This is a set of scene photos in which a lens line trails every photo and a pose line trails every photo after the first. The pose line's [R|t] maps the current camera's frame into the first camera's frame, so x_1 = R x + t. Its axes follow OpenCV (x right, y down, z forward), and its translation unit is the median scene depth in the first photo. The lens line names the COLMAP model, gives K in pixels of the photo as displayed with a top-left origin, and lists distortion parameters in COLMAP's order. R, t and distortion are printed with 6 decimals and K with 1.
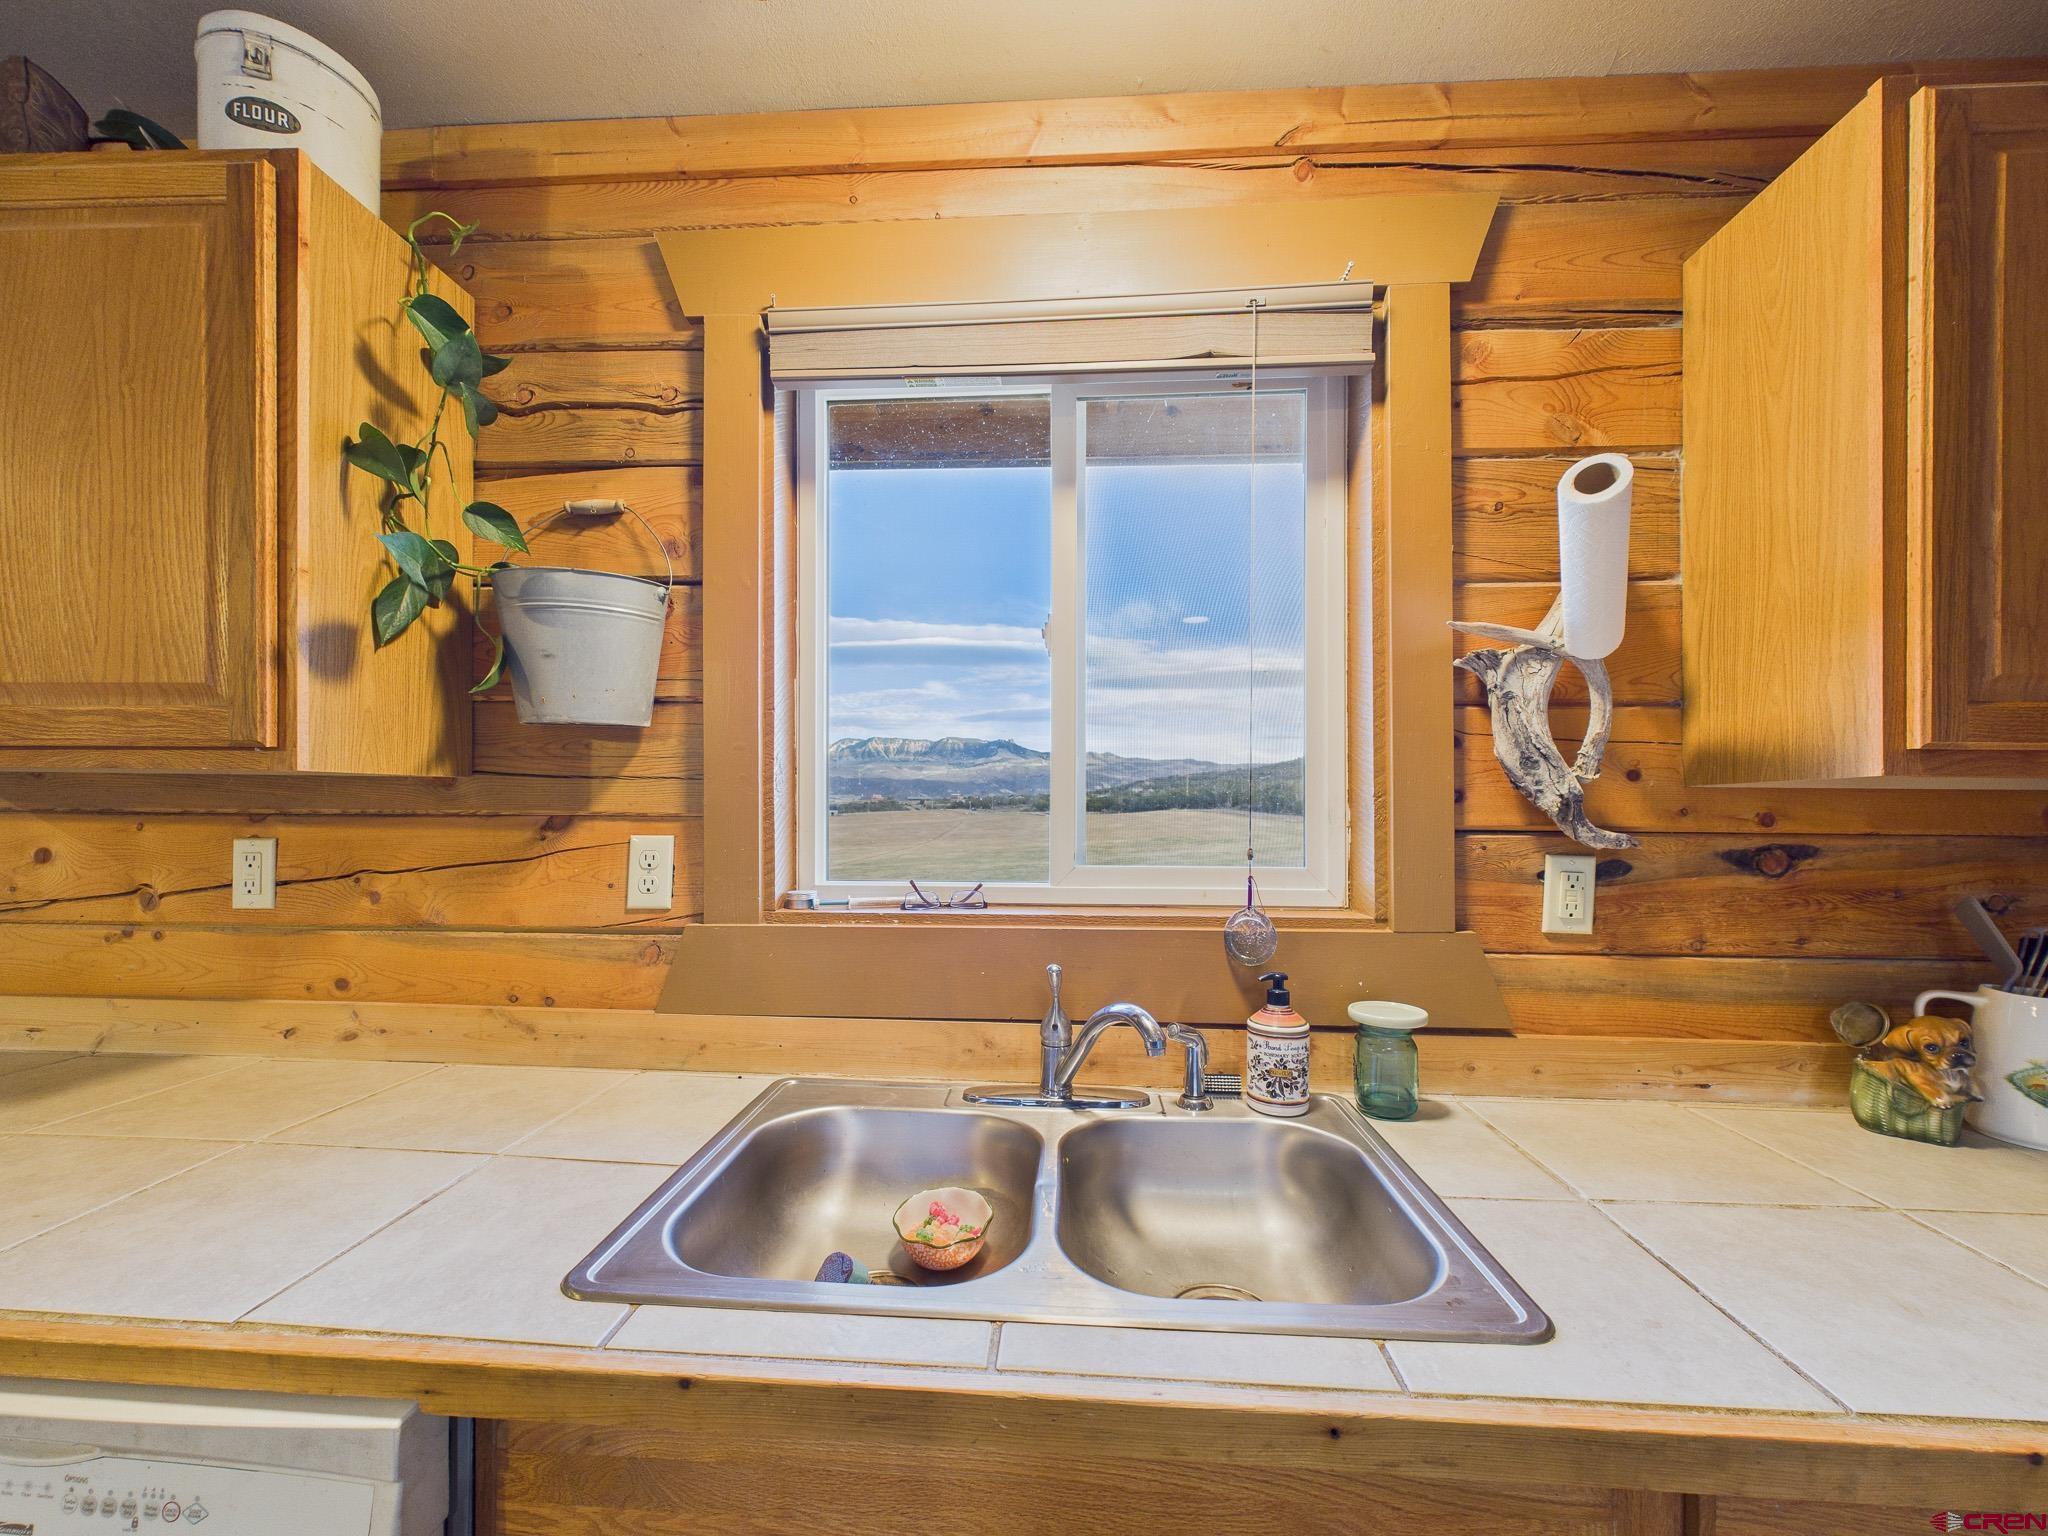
lens RADIAL K [[834.9, 0, 1016.1], [0, 834.9, 806.3], [0, 0, 1]] dist [0.001742, 0.000504]
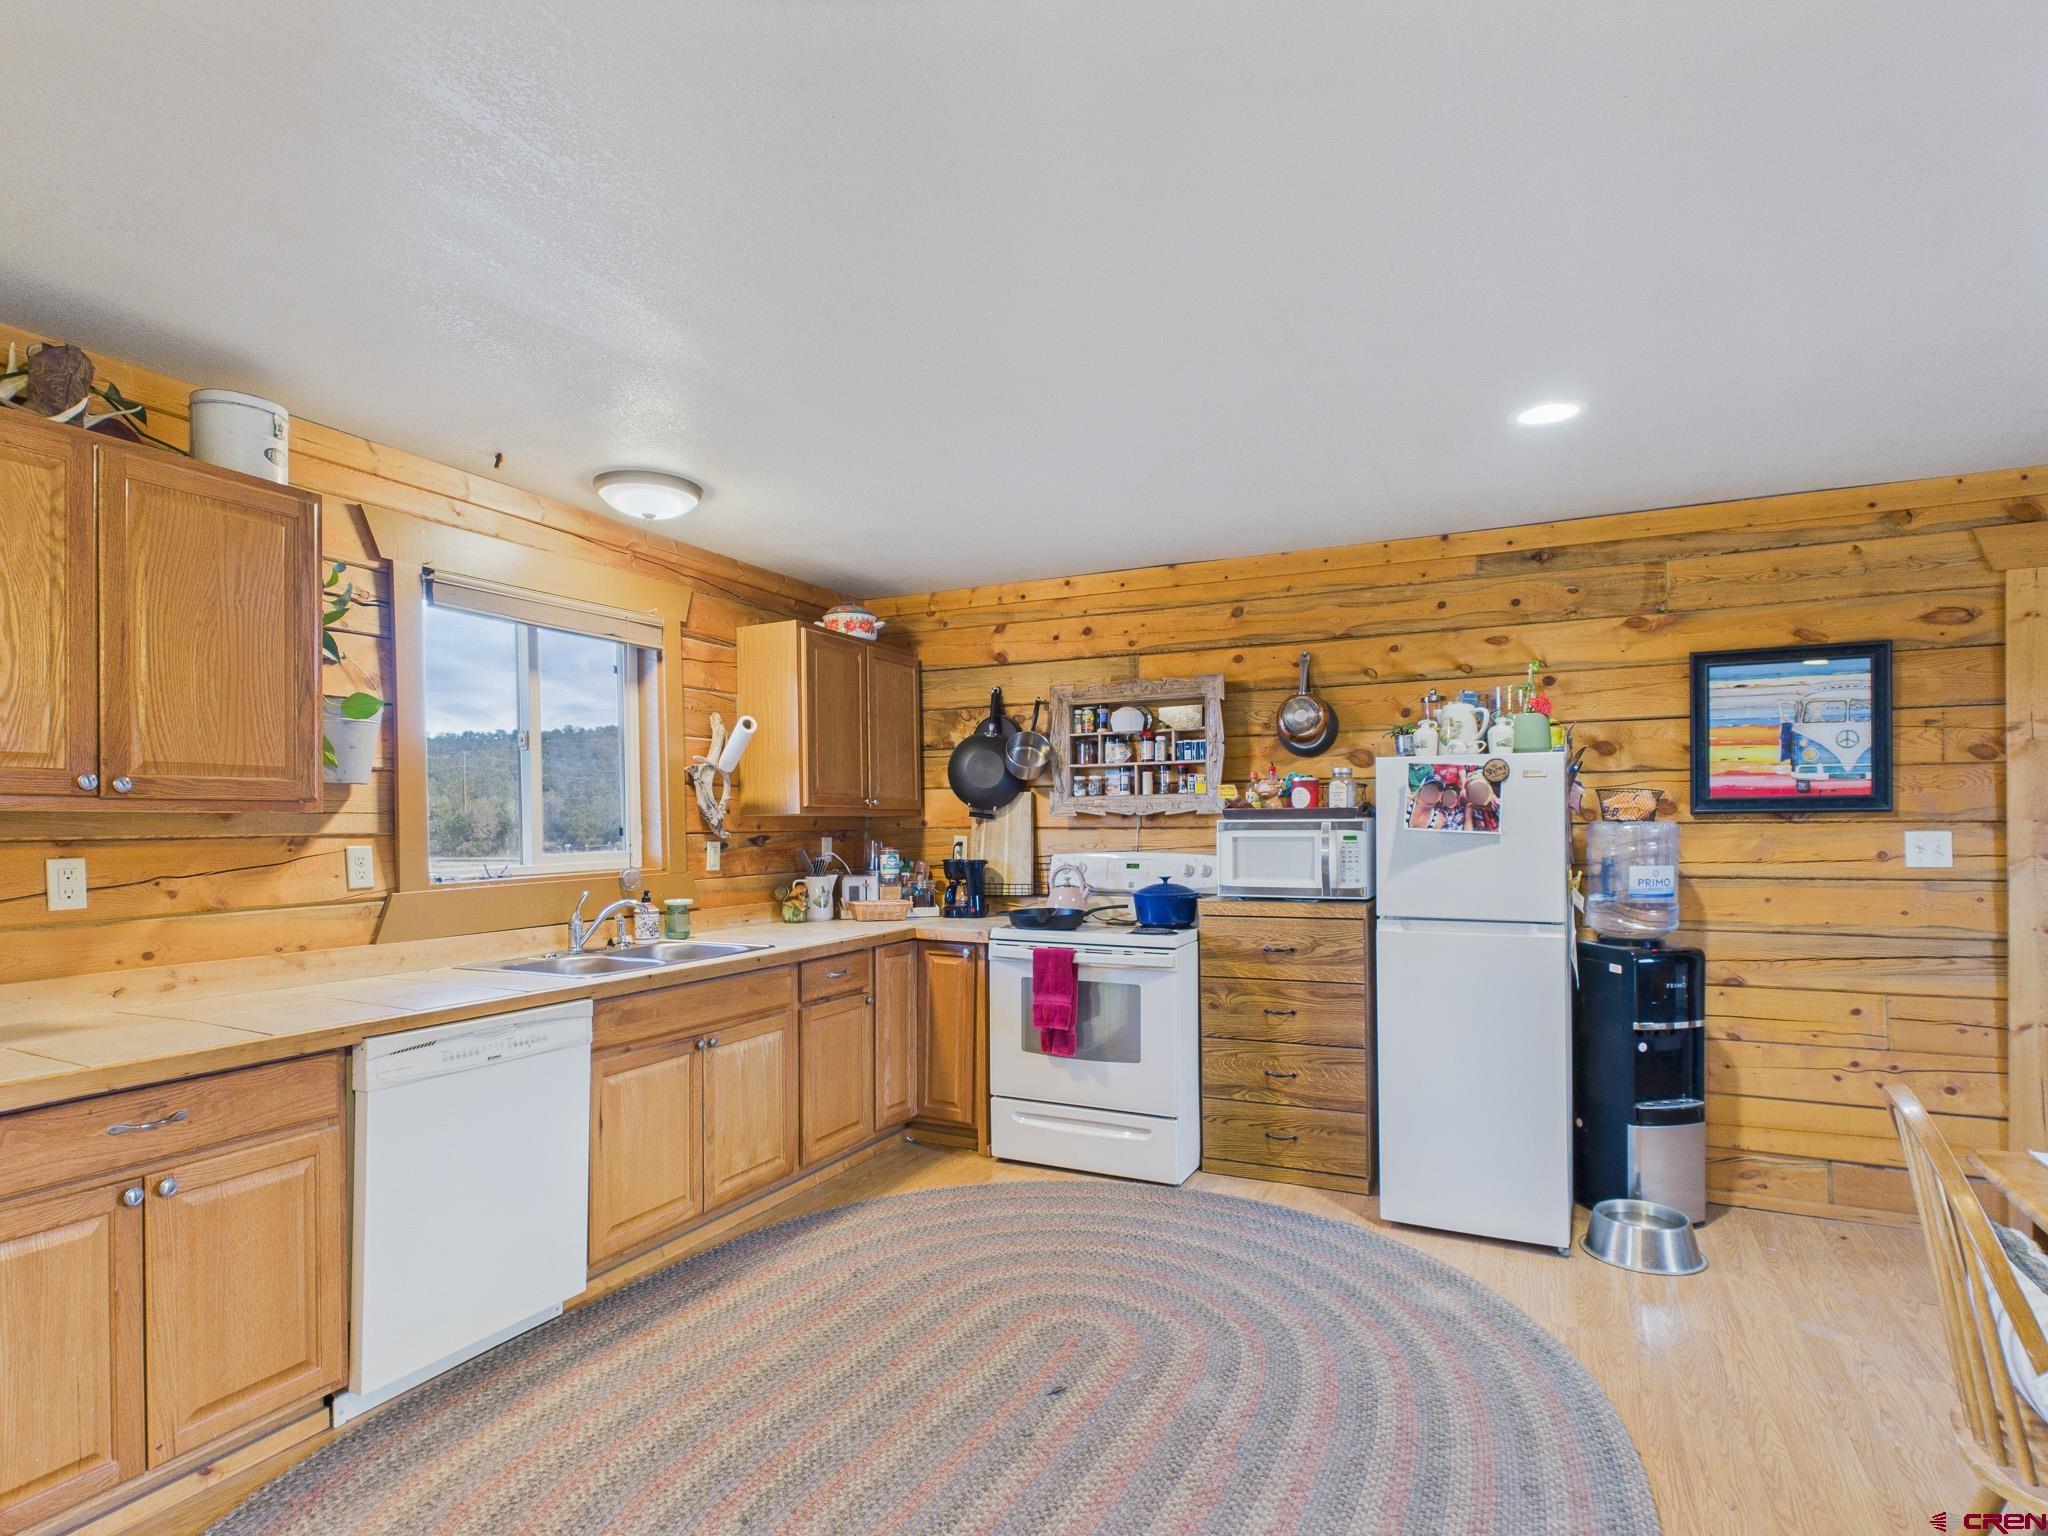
lens RADIAL K [[1079.0, 0, 1019.4], [0, 1079.0, 818.1], [0, 0, 1]] dist [0.000578, 0.000229]
pose [[0.380600, -0.007997, 0.924705, -2.166752], [0.012448, 0.999916, 0.003524, -0.015892], [-0.924656, 0.010169, 0.380668, -1.228684]]
